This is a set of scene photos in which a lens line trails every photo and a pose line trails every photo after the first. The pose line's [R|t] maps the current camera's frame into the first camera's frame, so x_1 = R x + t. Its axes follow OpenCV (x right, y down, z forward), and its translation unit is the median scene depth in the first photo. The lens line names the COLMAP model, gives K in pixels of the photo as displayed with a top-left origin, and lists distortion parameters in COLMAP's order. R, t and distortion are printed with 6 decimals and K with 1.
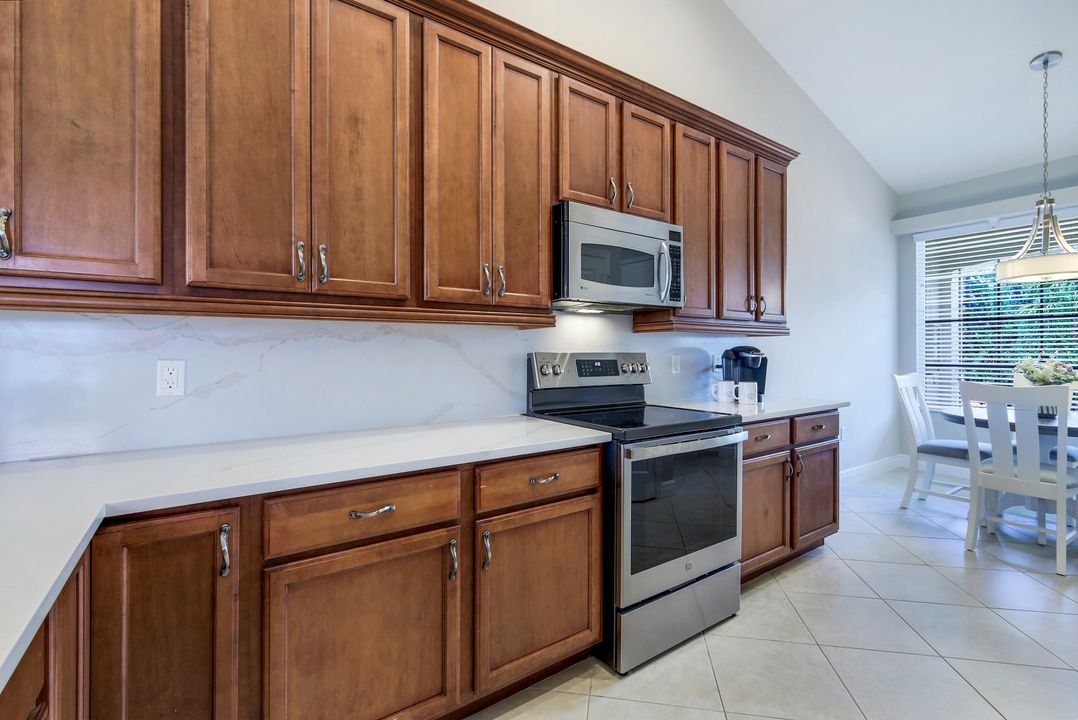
lens RADIAL K [[477.0, 0, 544.2], [0, 477.0, 351.2], [0, 0, 1]] dist [0.012984, 0.000017]
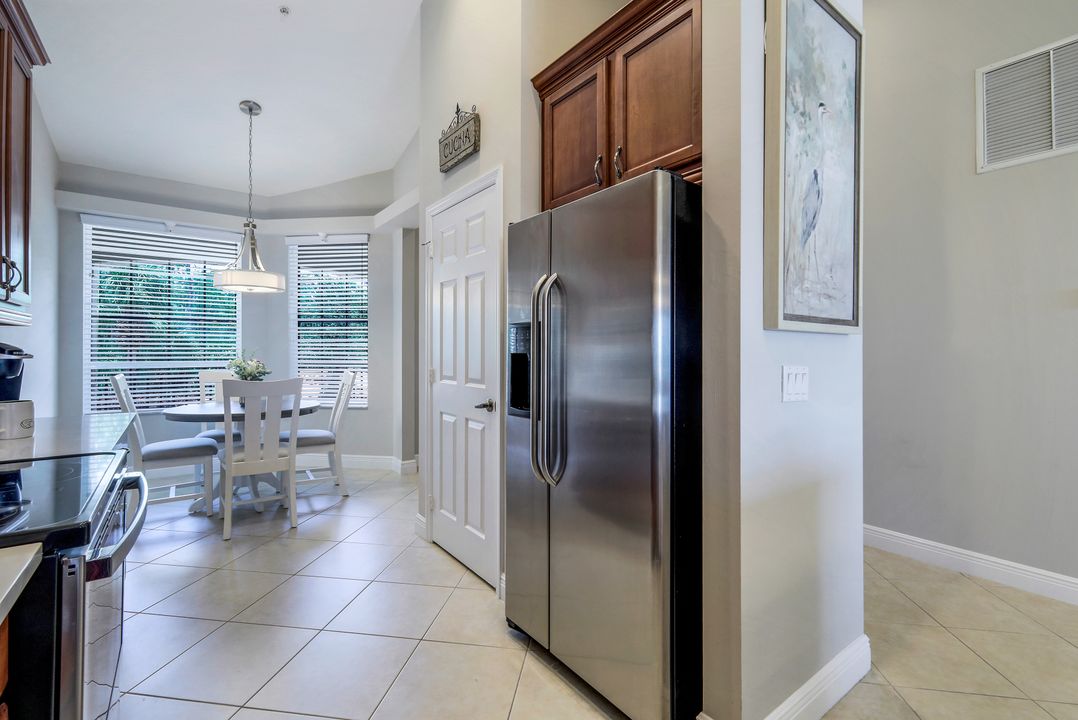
lens RADIAL K [[477.0, 0, 544.2], [0, 477.0, 351.2], [0, 0, 1]] dist [0.012984, 0.000017]
pose [[-0.028178, -0.004025, 0.999595, -0.234448], [0.001016, 0.999991, 0.004055, -0.002094], [-0.999602, 0.001129, -0.028174, 0.406105]]
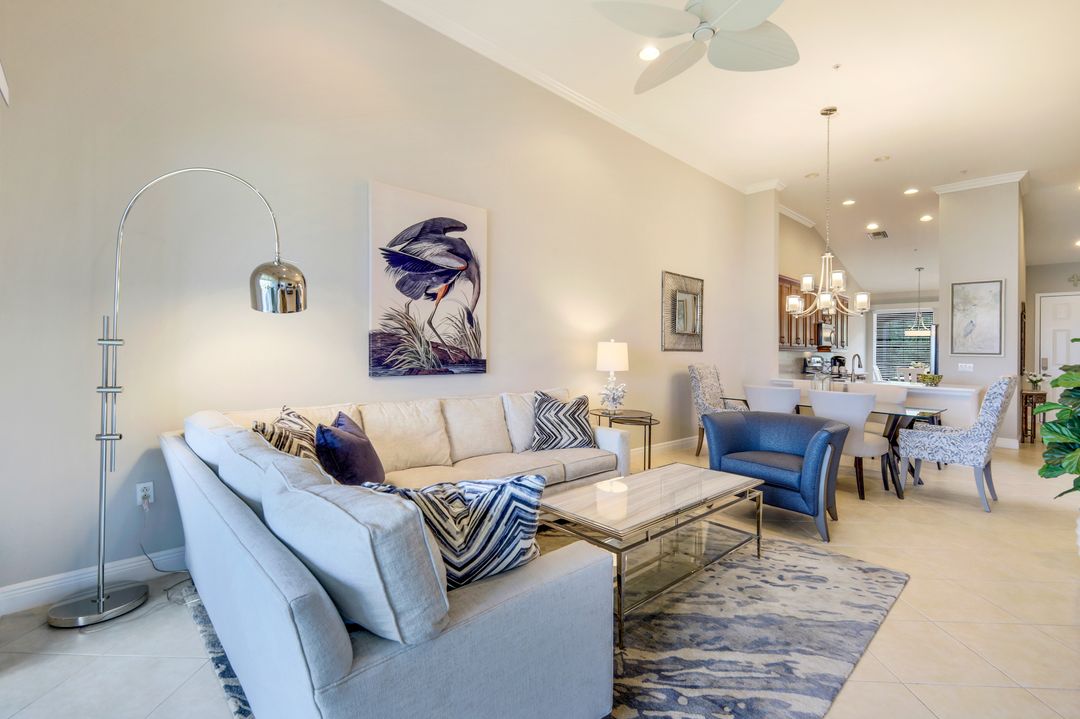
lens RADIAL K [[487.0, 0, 538.2], [0, 487.0, 346.0], [0, 0, 1]] dist [-0.000333, -0.000009]
pose [[0.991216, 0.014077, 0.131499, -2.740491], [-0.012862, 0.999866, -0.010080, -0.024475], [-0.131623, 0.008300, 0.991265, -2.721150]]
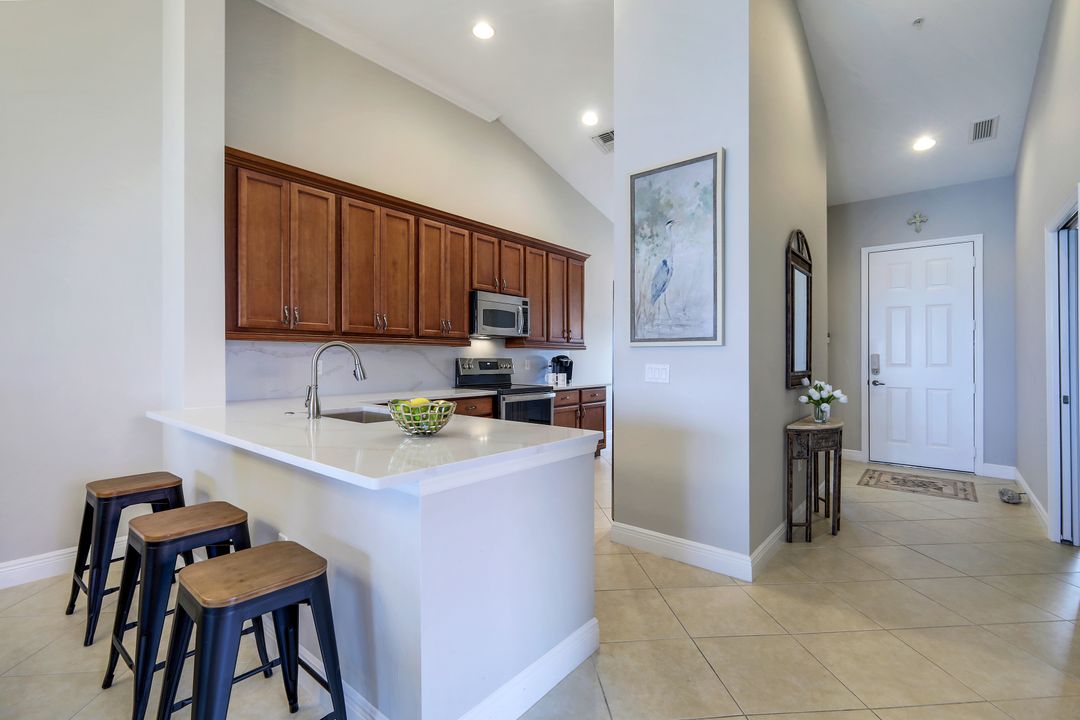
lens RADIAL K [[486.2, 0, 543.2], [0, 486.2, 356.7], [0, 0, 1]] dist [0.000743, -0.000262]
pose [[0.965960, 0.003043, 0.258673, -0.215212], [-0.001226, 0.999973, -0.007184, 0.012081], [-0.258688, 0.006623, 0.965938, -1.150336]]
